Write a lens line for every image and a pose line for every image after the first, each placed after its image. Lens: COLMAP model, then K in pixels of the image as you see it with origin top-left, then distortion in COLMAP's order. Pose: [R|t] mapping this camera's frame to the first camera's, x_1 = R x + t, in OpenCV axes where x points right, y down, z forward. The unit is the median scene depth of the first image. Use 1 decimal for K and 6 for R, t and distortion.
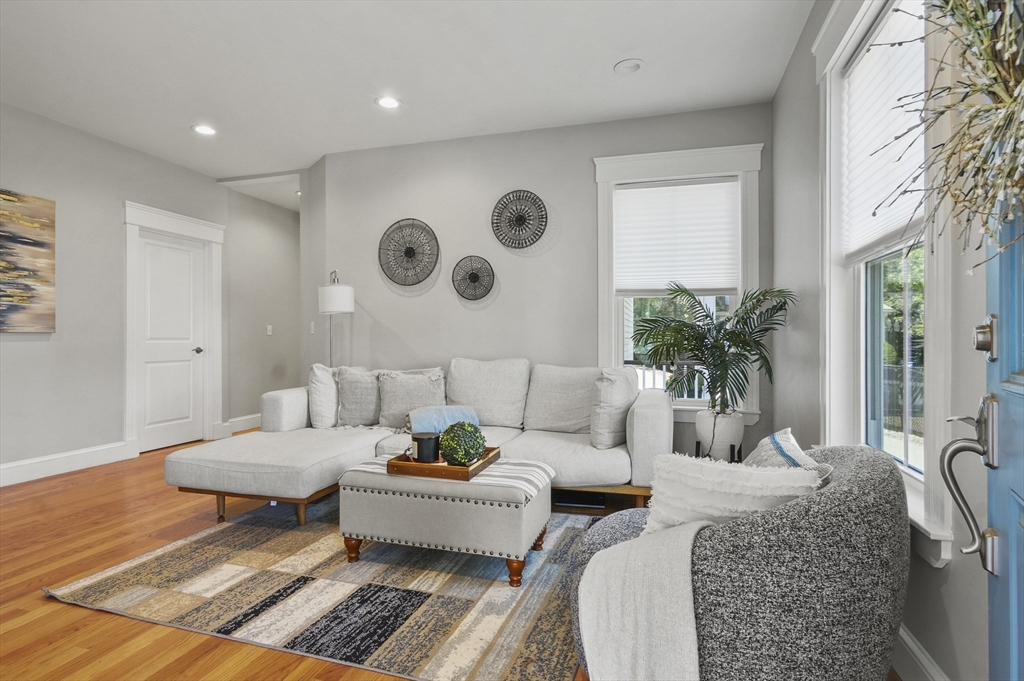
lens RADIAL K [[519.8, 0, 511.8], [0, 519.8, 339.9], [0, 0, 1]] dist [-0.014135, 0.013558]
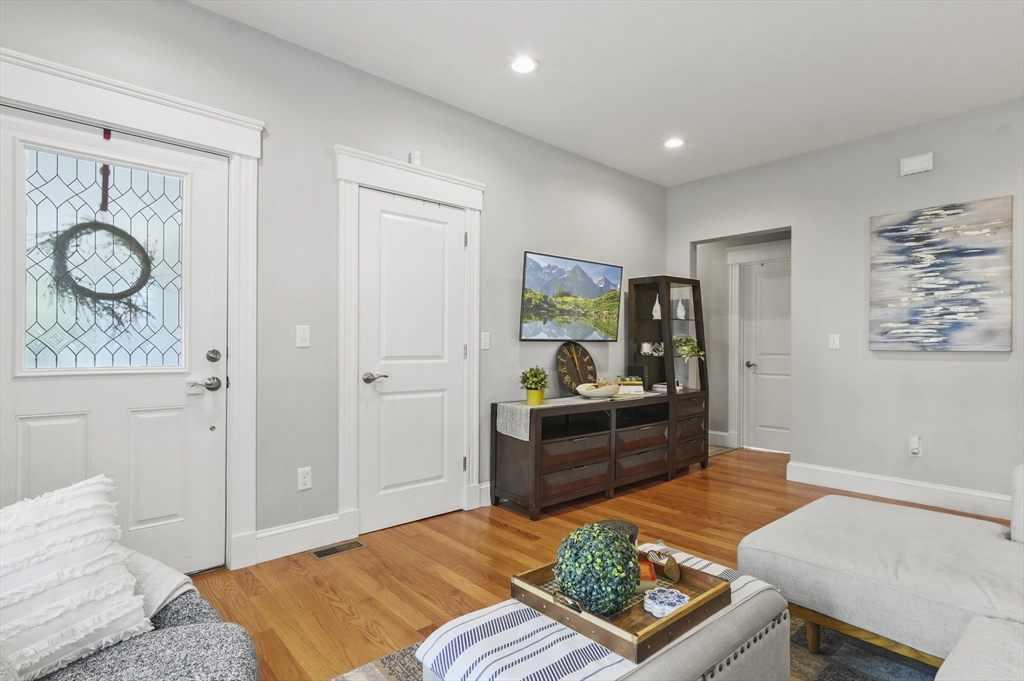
lens RADIAL K [[519.8, 0, 511.7], [0, 519.8, 343.5], [0, 0, 1]] dist [-0.014135, 0.013558]
pose [[-0.525453, -0.012122, -0.850736, 0.271960], [-0.005808, 0.999926, -0.010660, -0.013557], [0.850803, -0.000660, -0.525485, 0.786919]]
